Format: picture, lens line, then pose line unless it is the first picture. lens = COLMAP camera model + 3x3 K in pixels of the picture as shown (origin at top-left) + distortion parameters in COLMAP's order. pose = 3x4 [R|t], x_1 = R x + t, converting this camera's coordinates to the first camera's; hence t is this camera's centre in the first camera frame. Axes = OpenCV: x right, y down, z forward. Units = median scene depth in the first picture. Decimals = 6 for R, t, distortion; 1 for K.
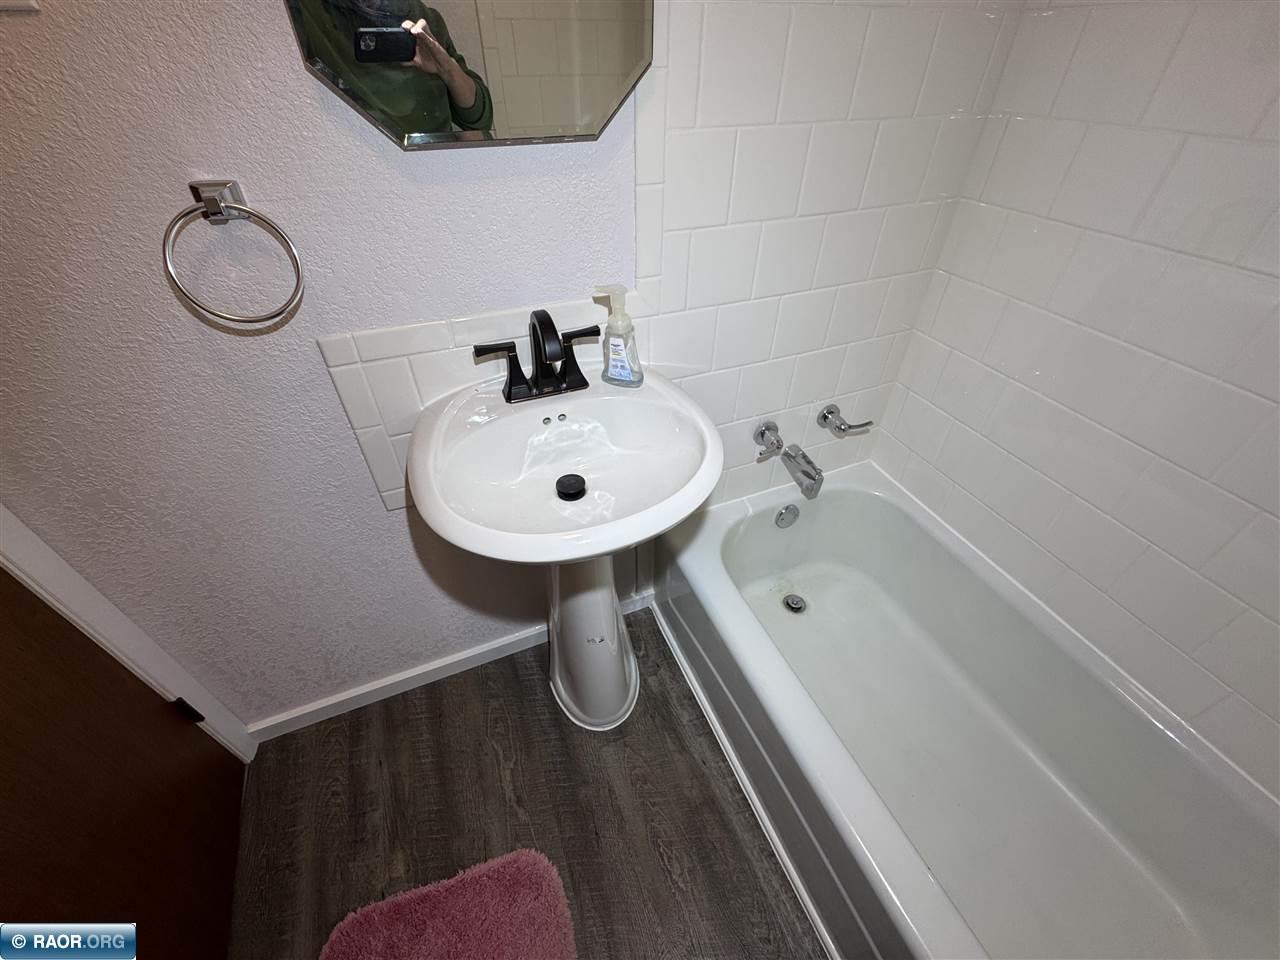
lens RADIAL K [[511.8, 0, 637.9], [0, 511.8, 480.4], [0, 0, 1]] dist [-0.002649, -0.000164]
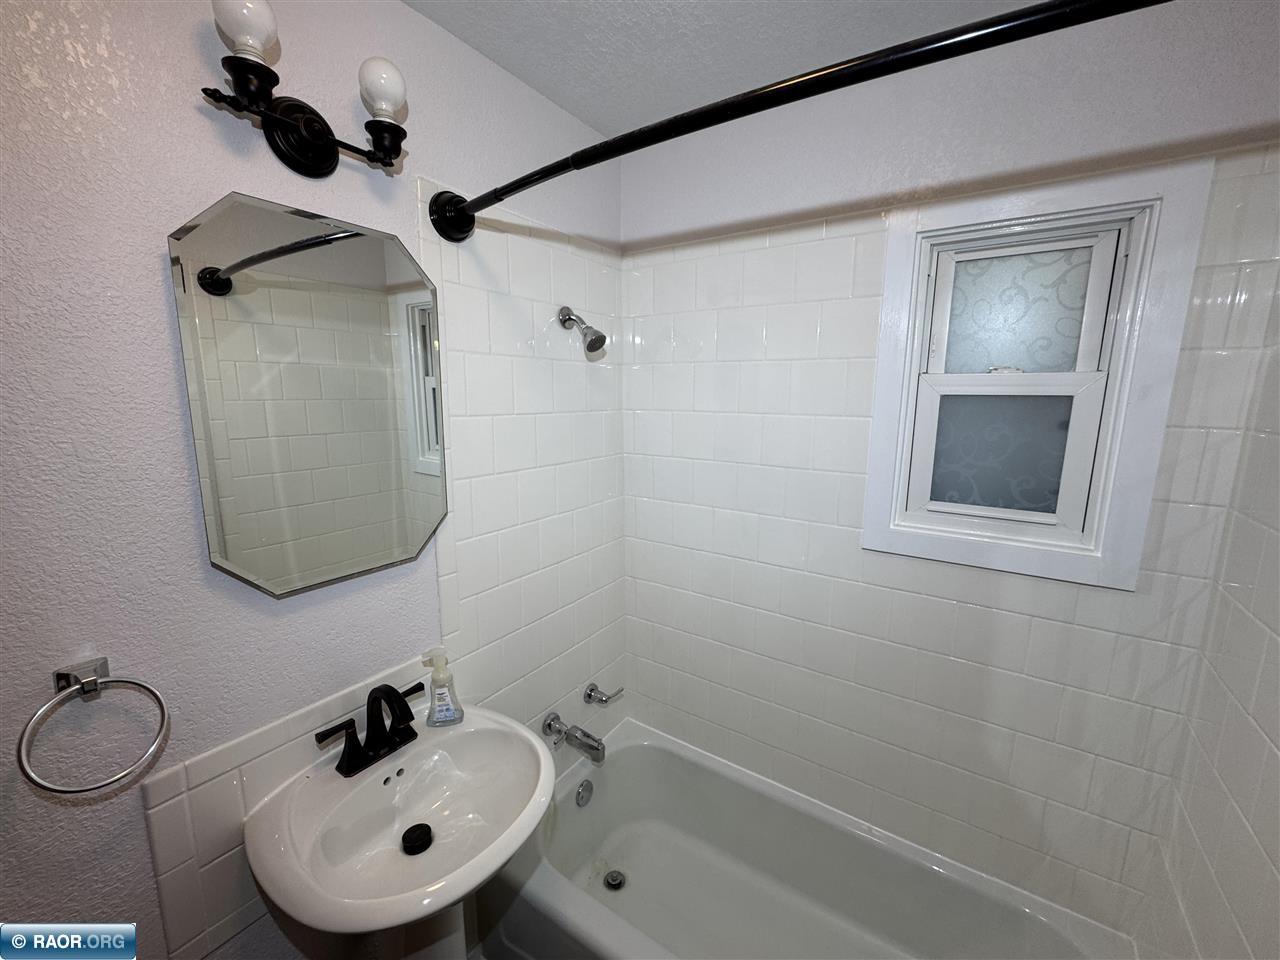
lens RADIAL K [[511.8, 0, 637.9], [0, 511.8, 480.4], [0, 0, 1]] dist [-0.002649, -0.000164]
pose [[0.829581, -0.086205, 0.551692, -0.280706], [0.355728, 0.843160, -0.403161, -0.024916], [-0.430410, 0.530707, 0.730135, -0.398328]]
